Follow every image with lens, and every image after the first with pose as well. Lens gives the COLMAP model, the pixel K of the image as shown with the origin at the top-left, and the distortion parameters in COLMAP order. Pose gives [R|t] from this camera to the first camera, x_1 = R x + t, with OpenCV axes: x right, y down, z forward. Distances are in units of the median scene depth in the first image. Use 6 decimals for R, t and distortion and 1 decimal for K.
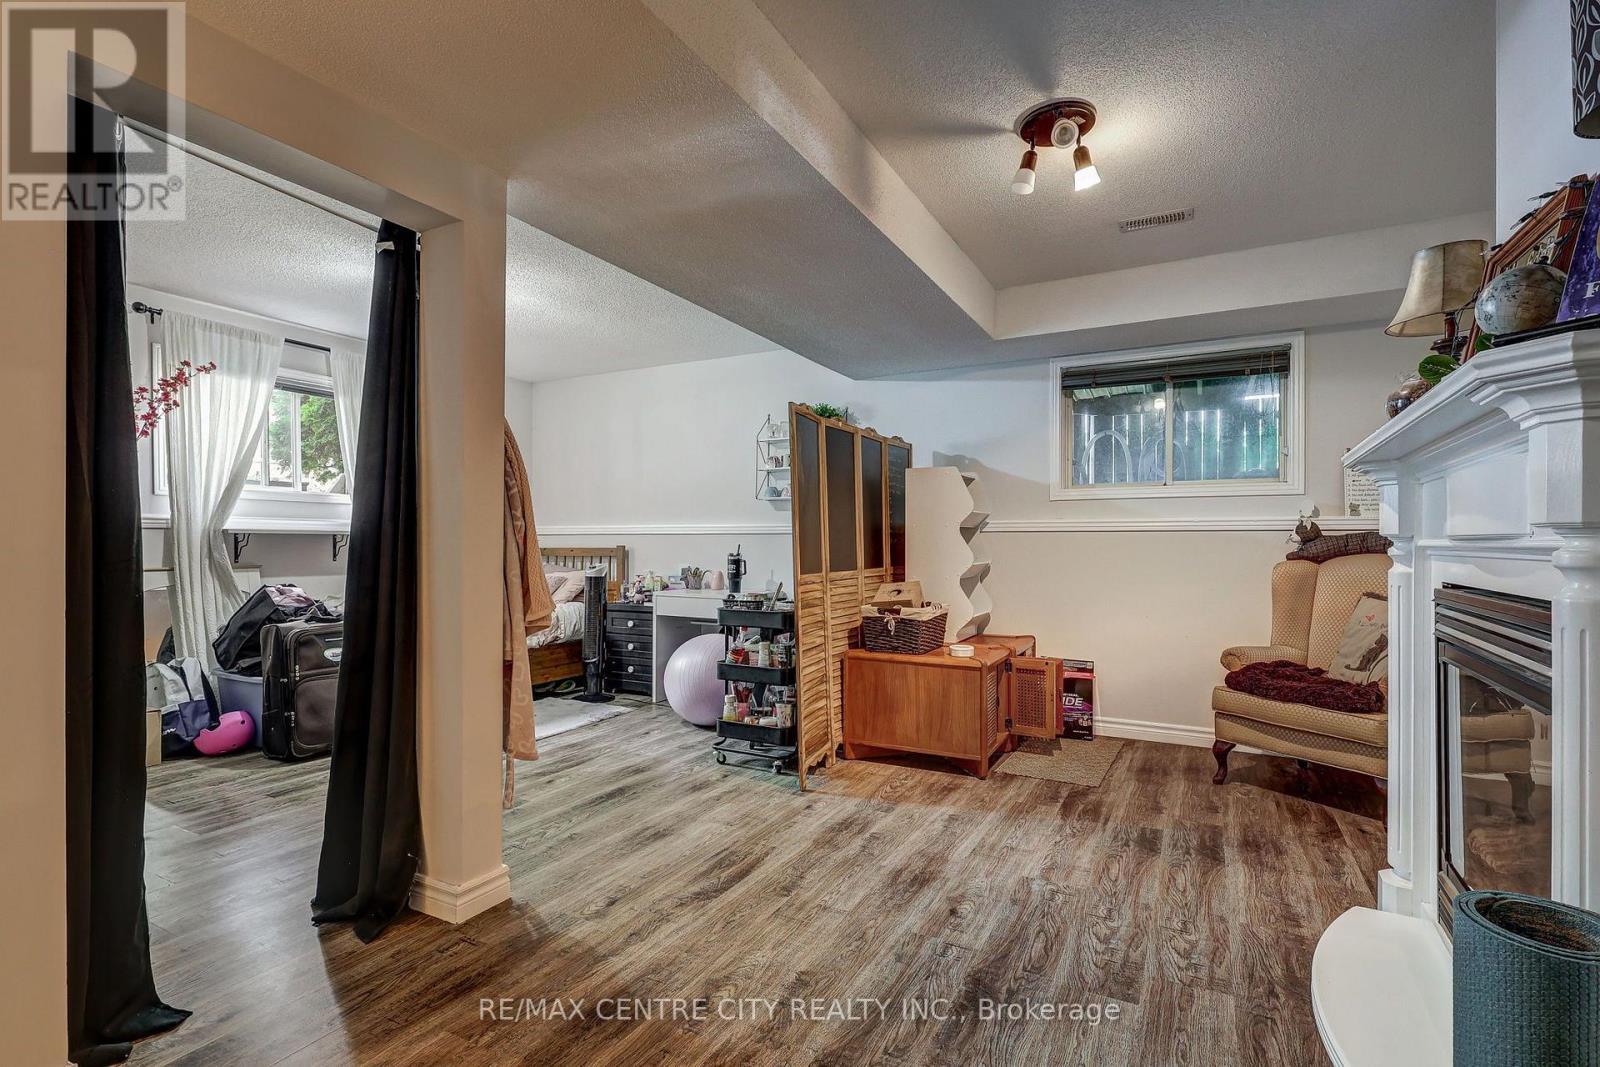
lens RADIAL K [[746.2, 0, 810.1], [0, 746.2, 546.6], [0, 0, 1]] dist [-0.001400, 0.001926]
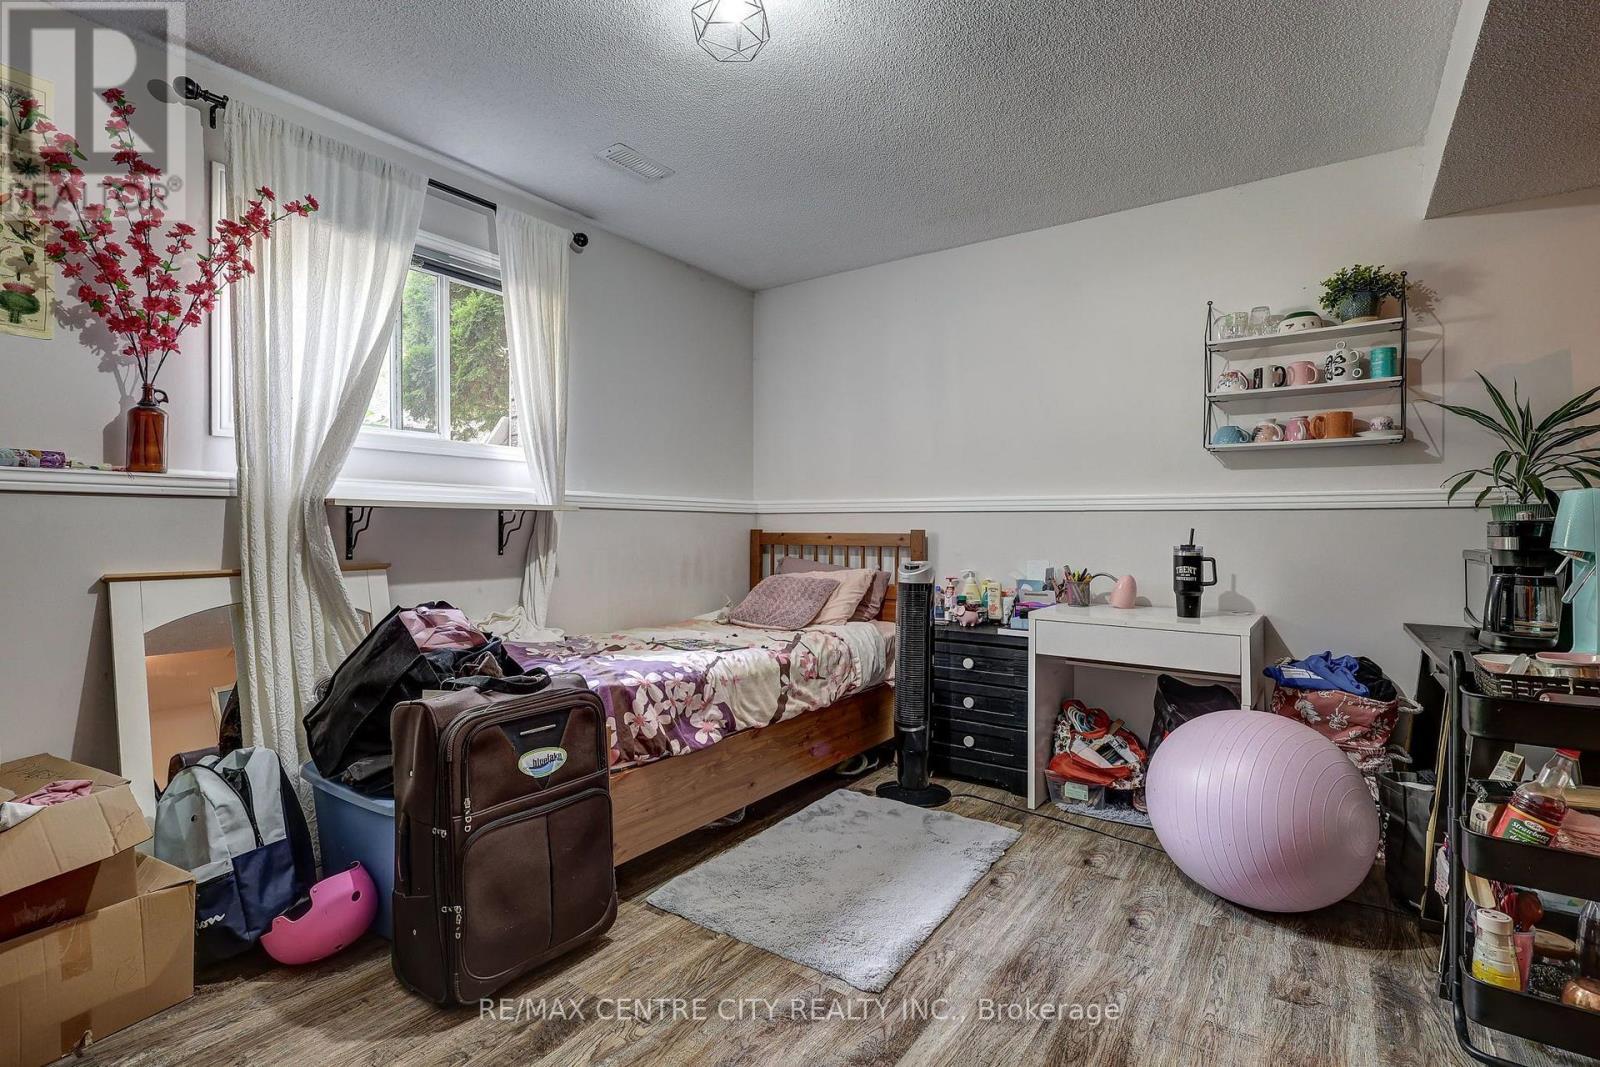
lens RADIAL K [[746.2, 0, 798.9], [0, 746.2, 520.2], [0, 0, 1]] dist [-0.001400, 0.001926]
pose [[0.992597, 0.001612, -0.121441, -0.389885], [-0.002880, 0.999943, -0.010261, -0.003179], [0.121418, 0.010534, 0.992546, 0.516715]]
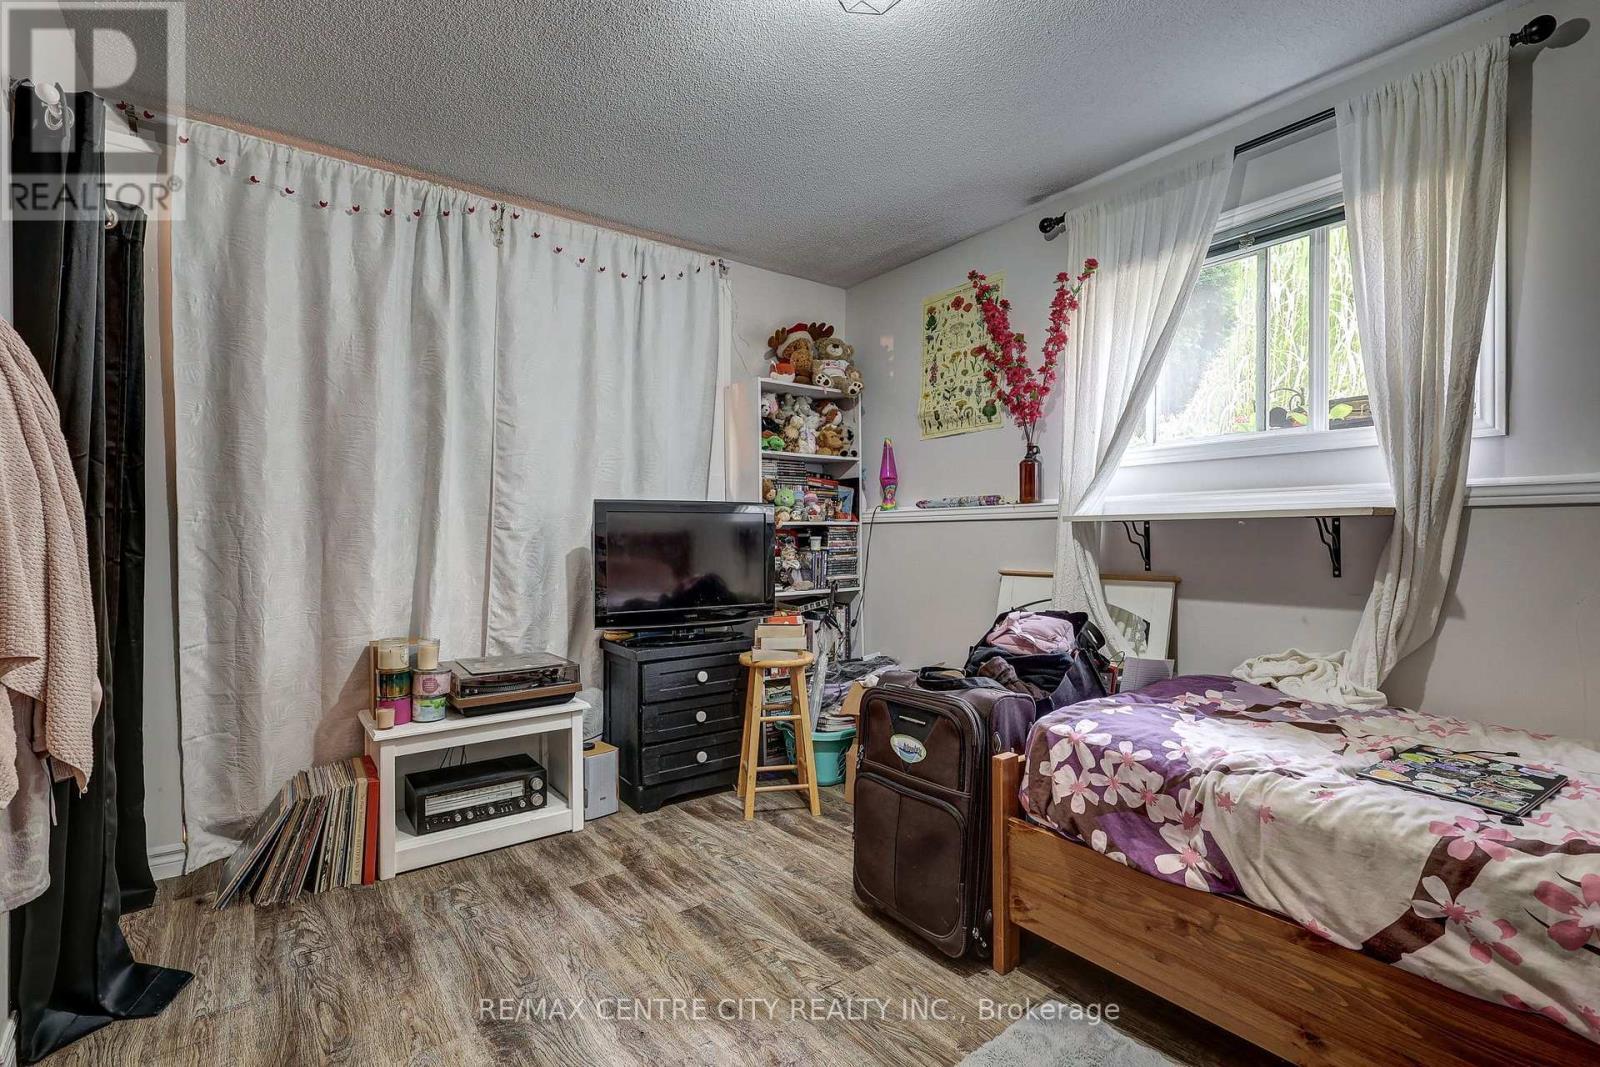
lens RADIAL K [[746.2, 0, 807.3], [0, 746.2, 539.5], [0, 0, 1]] dist [-0.001400, 0.001926]
pose [[-0.415350, 0.002401, -0.909658, -0.114092], [0.002576, 0.999996, 0.001463, -0.004977], [0.909658, -0.001736, -0.415355, 1.081545]]
